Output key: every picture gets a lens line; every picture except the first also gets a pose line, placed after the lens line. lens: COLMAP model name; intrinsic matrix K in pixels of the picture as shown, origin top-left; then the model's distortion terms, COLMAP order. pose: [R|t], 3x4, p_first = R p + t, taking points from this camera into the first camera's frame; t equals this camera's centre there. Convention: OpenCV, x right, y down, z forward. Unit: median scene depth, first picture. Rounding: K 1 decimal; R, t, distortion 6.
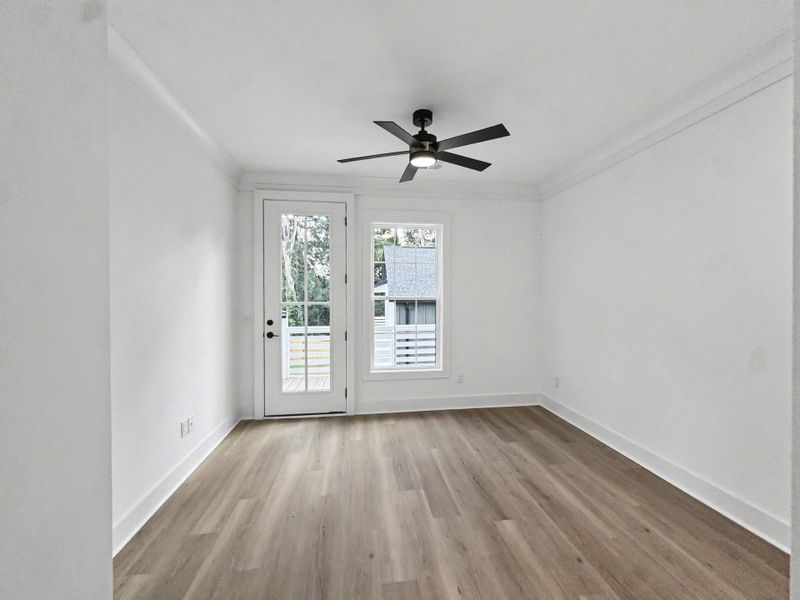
lens RADIAL K [[323.1, 0, 403.9], [0, 323.1, 295.8], [0, 0, 1]] dist [-0.000292, 0.000184]
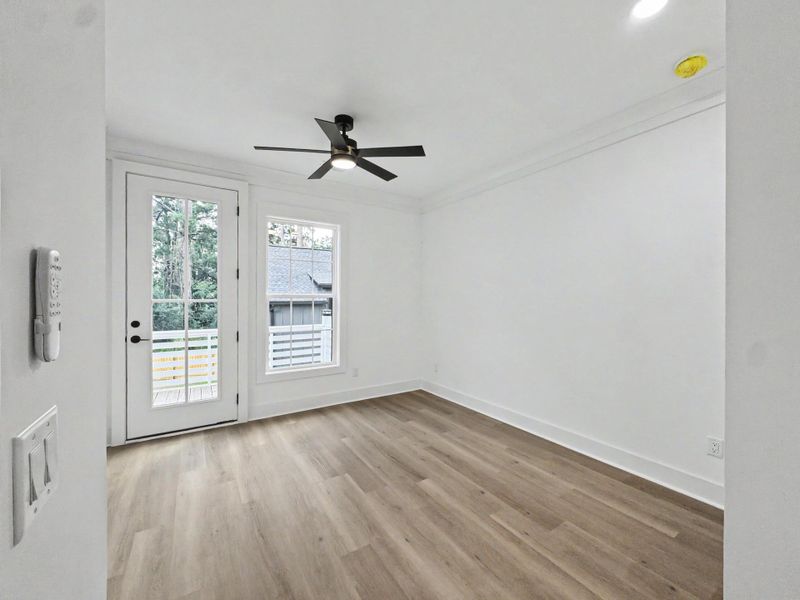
lens RADIAL K [[321.4, 0, 400.0], [0, 321.4, 300.0], [0, 0, 1]] dist [-0.000265, 0.000552]
pose [[0.907637, 0.003104, 0.419744, -0.180134], [-0.004323, 0.999989, 0.001953, 0.020624], [-0.419733, -0.003587, 0.907641, -0.023387]]
